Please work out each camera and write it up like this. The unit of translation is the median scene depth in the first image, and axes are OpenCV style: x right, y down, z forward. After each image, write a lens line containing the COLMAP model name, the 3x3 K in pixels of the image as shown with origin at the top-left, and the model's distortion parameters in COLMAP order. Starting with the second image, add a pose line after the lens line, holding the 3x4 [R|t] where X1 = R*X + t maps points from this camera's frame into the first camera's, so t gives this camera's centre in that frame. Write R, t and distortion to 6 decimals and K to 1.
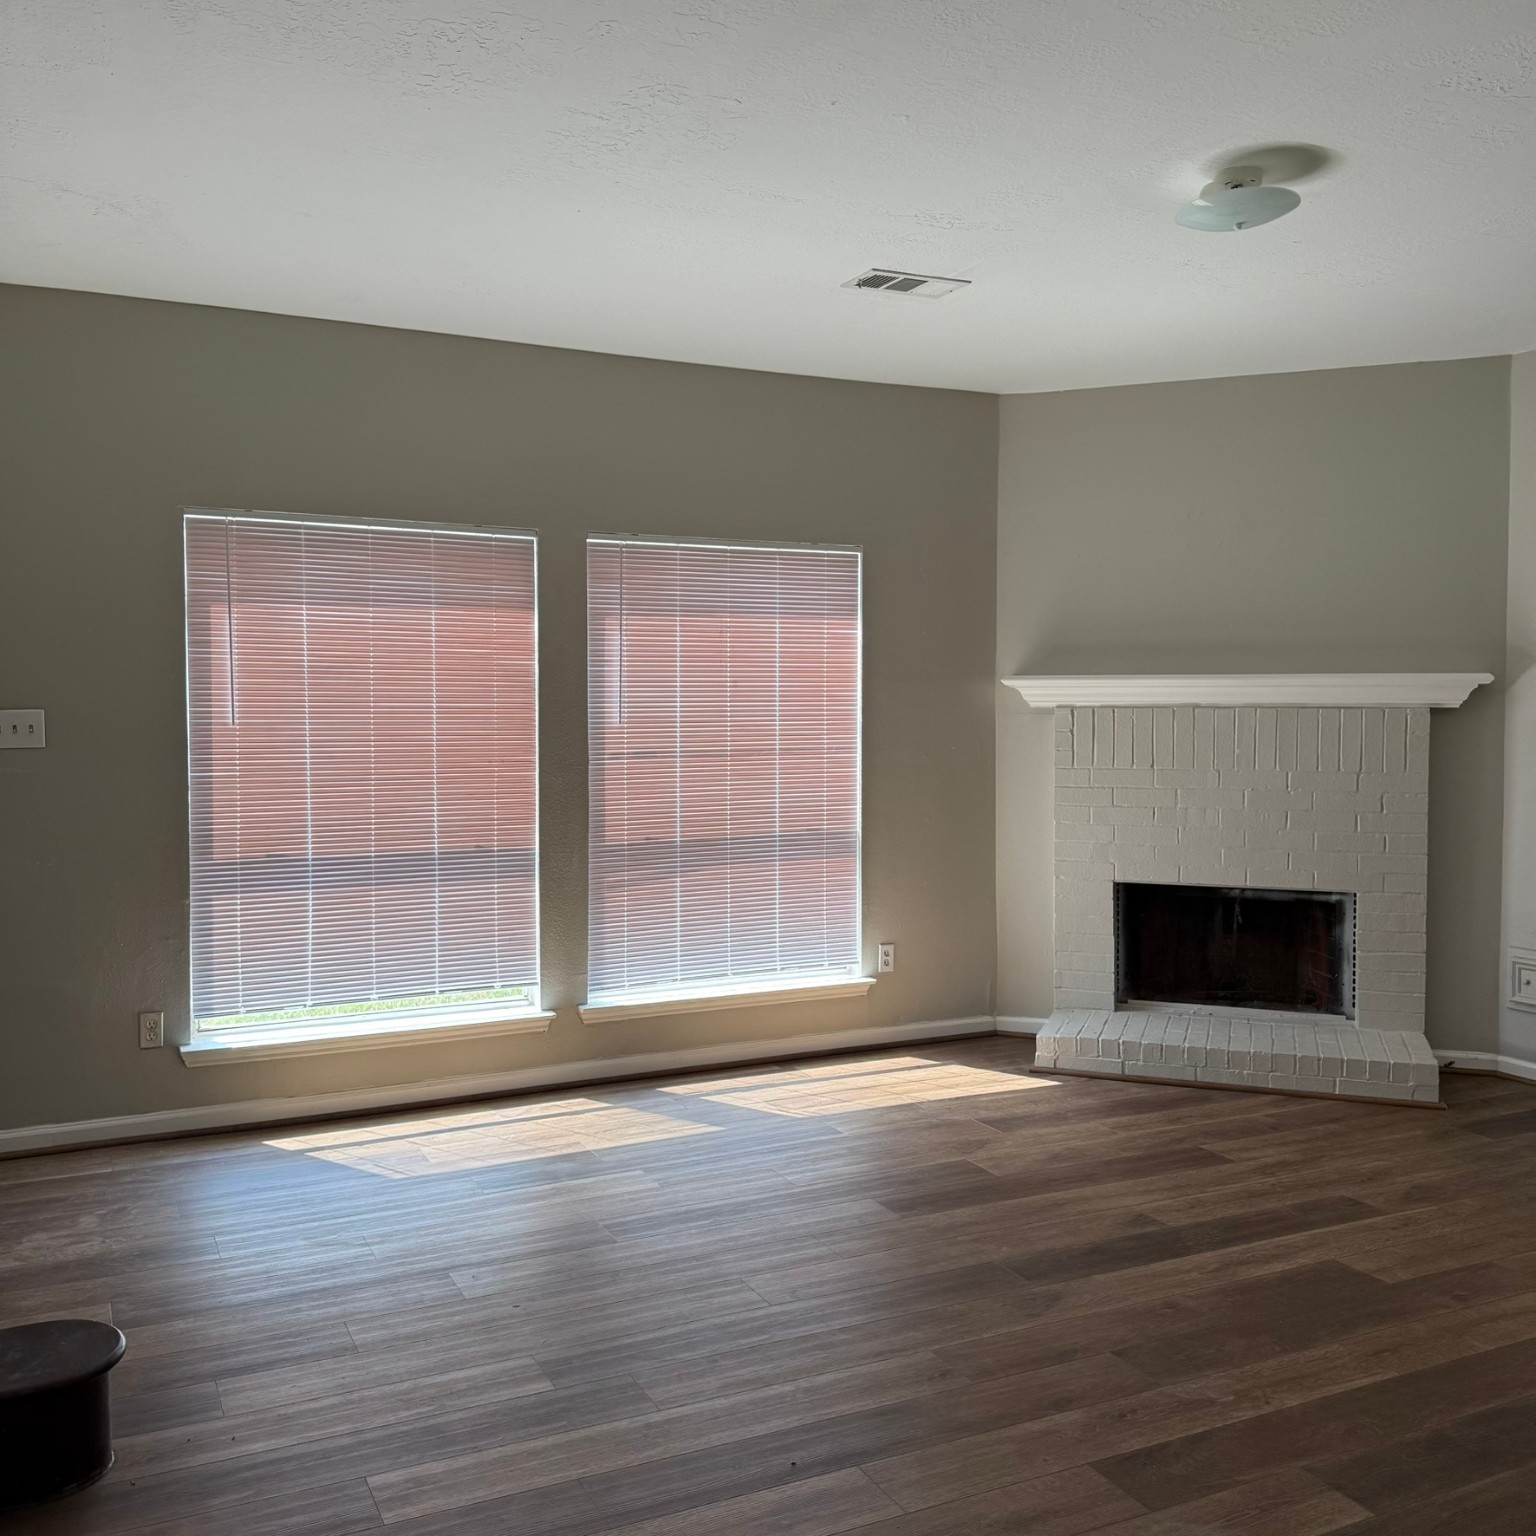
lens RADIAL K [[1480.0, 0, 768.0], [0, 1480.0, 768.0], [0, 0, 1]] dist [-0.004917, -0.007395]
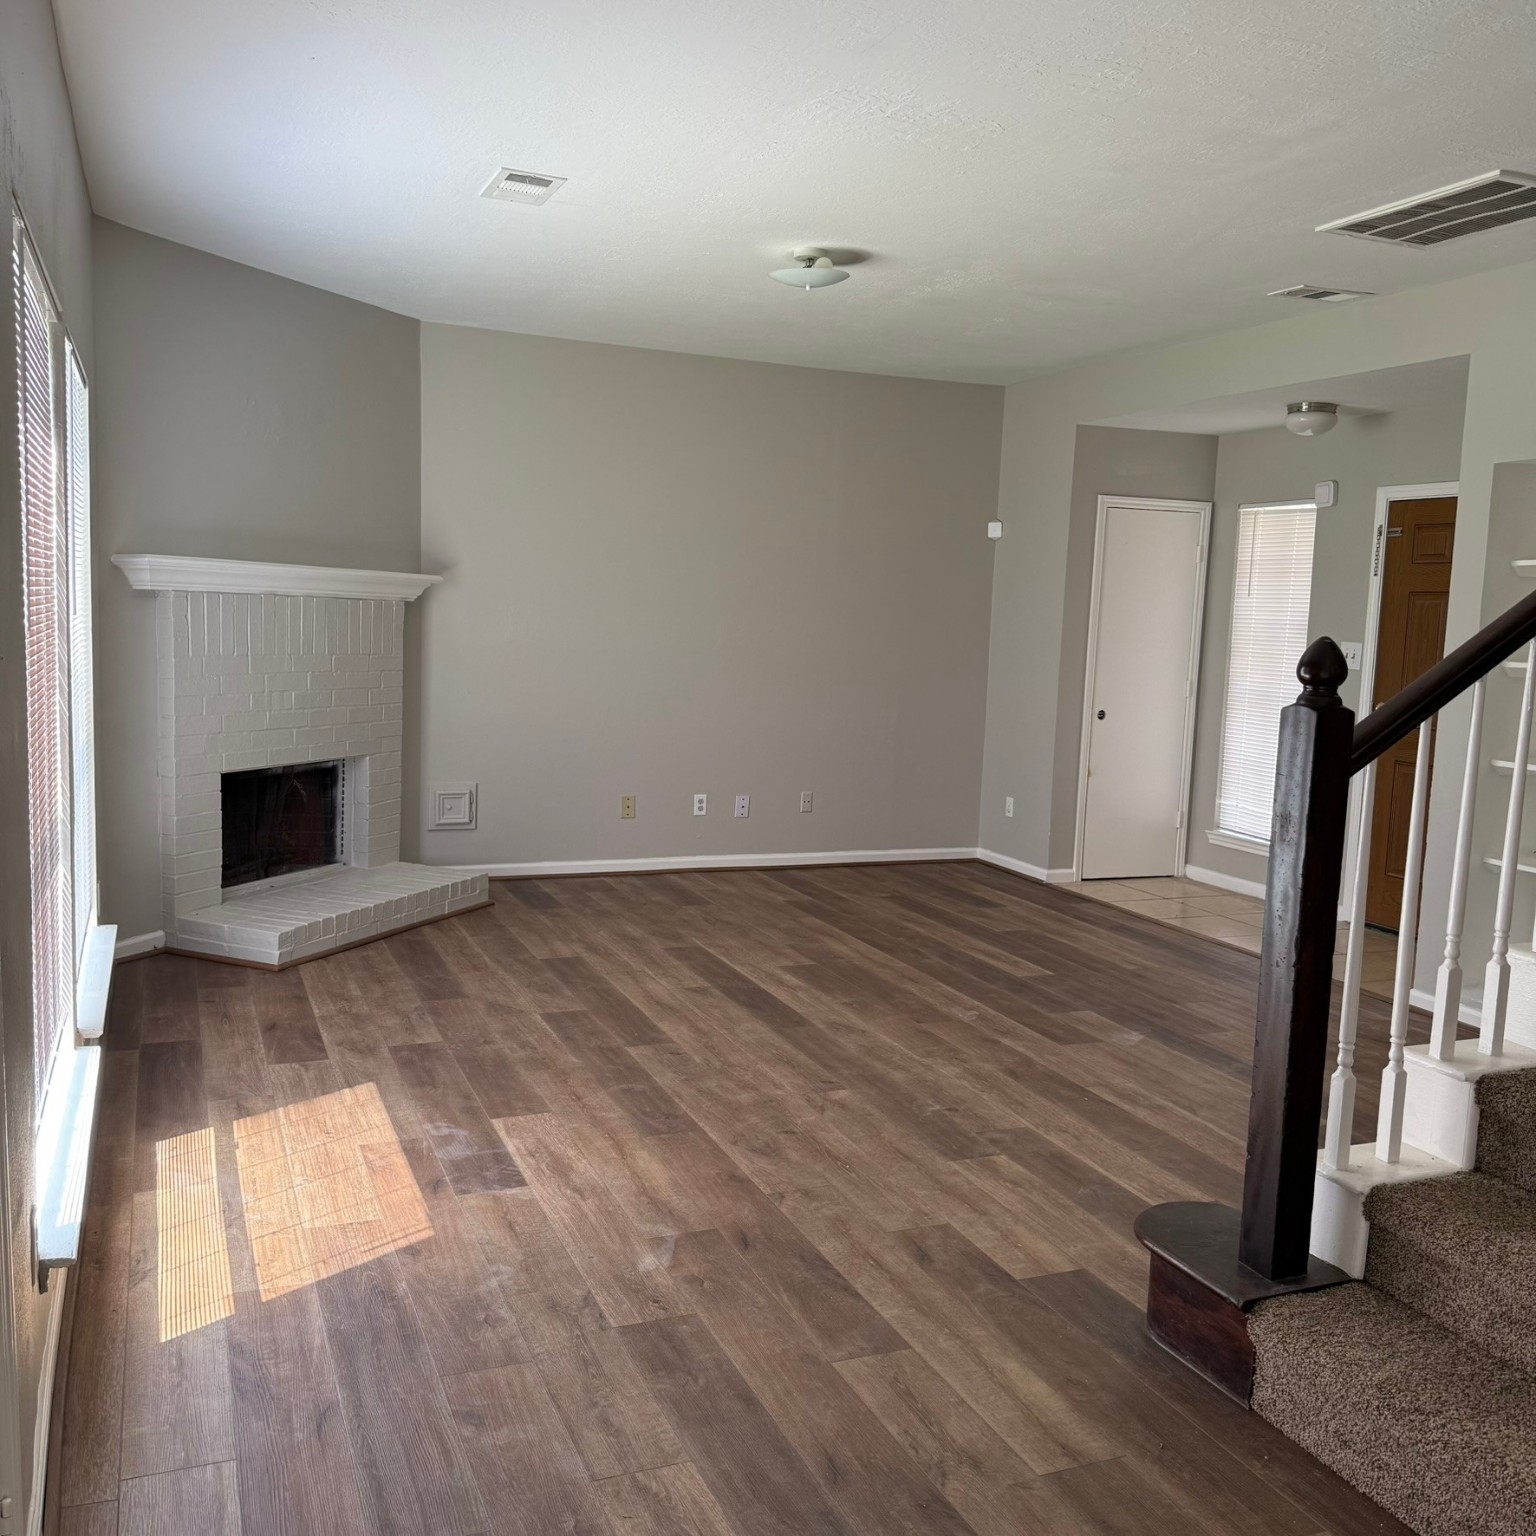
lens RADIAL K [[1414.5, 0, 768.0], [0, 1414.5, 768.0], [0, 0, 1]] dist [0.005353, 0.001711]
pose [[0.068406, -0.109630, 0.991616, -1.093841], [0.008539, 0.993972, 0.109301, -0.043824], [-0.997621, 0.000991, 0.068929, 0.906081]]
